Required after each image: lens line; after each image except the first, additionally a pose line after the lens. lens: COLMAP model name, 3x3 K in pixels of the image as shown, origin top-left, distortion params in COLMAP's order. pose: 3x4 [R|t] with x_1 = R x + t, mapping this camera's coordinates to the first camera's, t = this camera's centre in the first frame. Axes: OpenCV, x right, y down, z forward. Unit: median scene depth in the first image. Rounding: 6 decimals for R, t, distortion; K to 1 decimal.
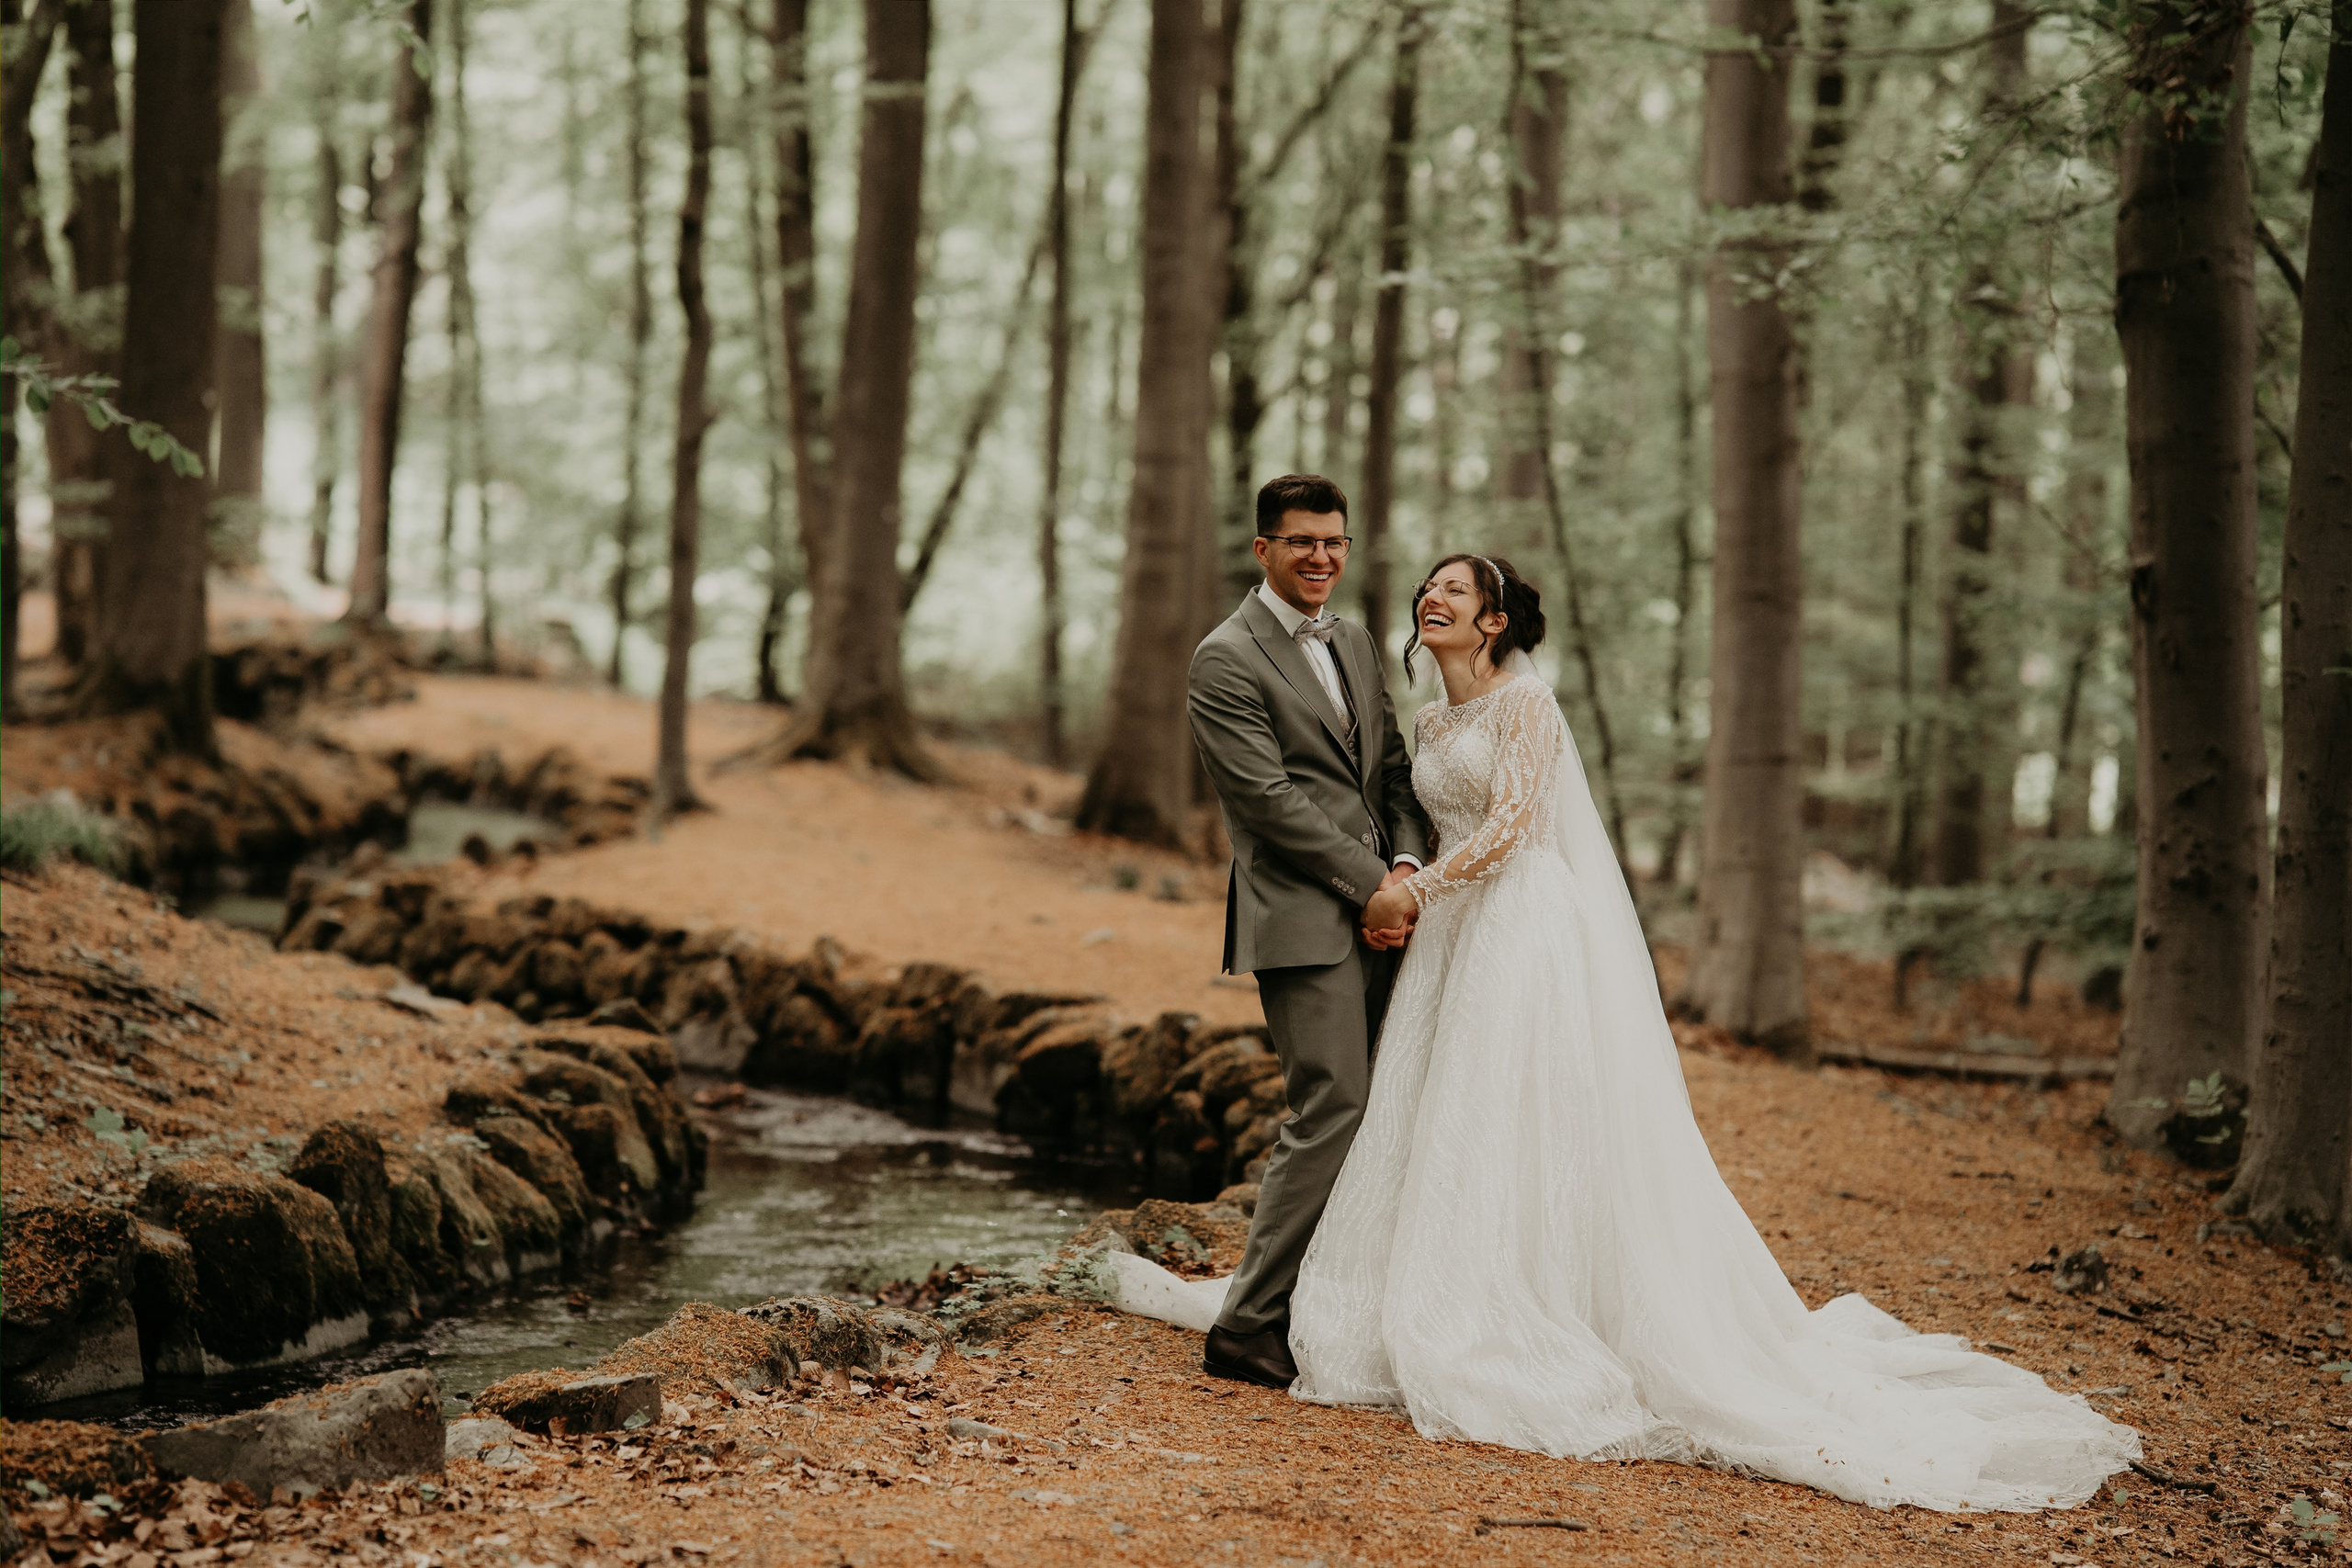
lens RADIAL K [[5862.0, 0, 1143.7], [0, 5862.0, 788.5], [0, 0, 1]] dist [0.702599, 0.496651]
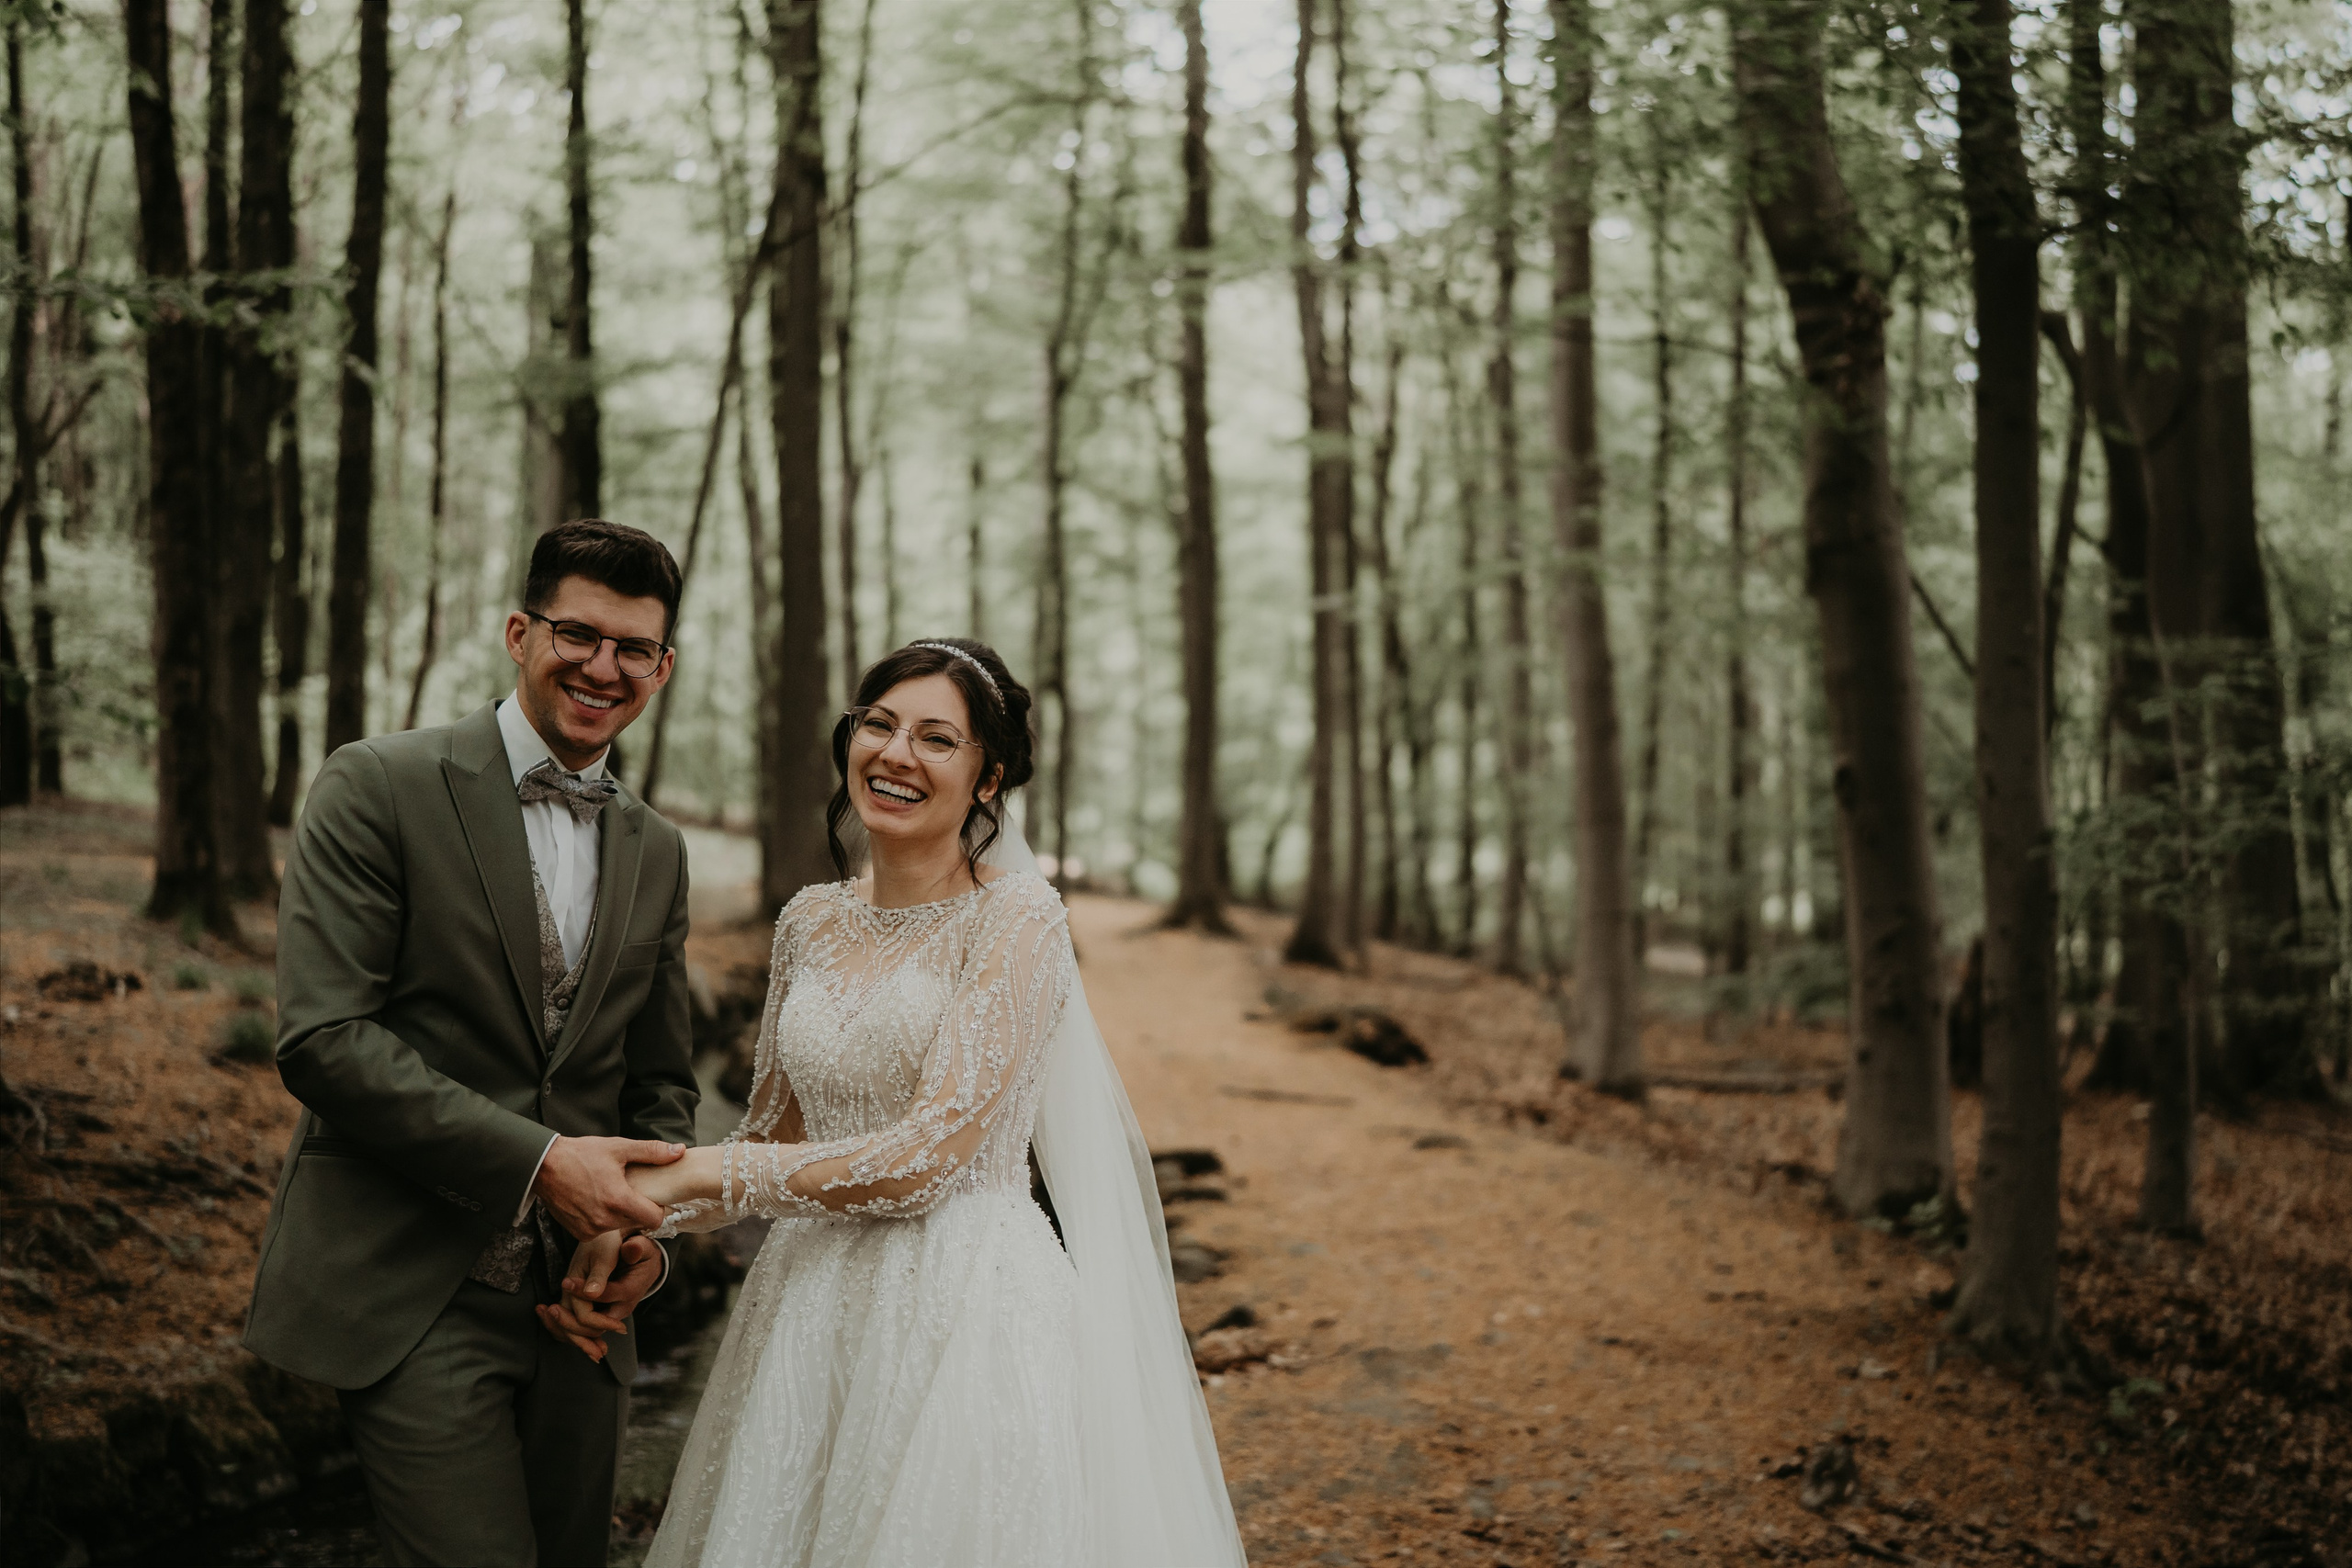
lens RADIAL K [[2346.5, 0, 1207.9], [0, 2346.5, 788.4], [0, 0, 1]] dist [-0.199956, 0.213890]
pose [[0.994967, -0.046668, -0.088671, 0.082612], [0.041338, 0.997280, -0.061019, -0.008156], [0.091277, 0.057047, 0.994190, 0.540985]]
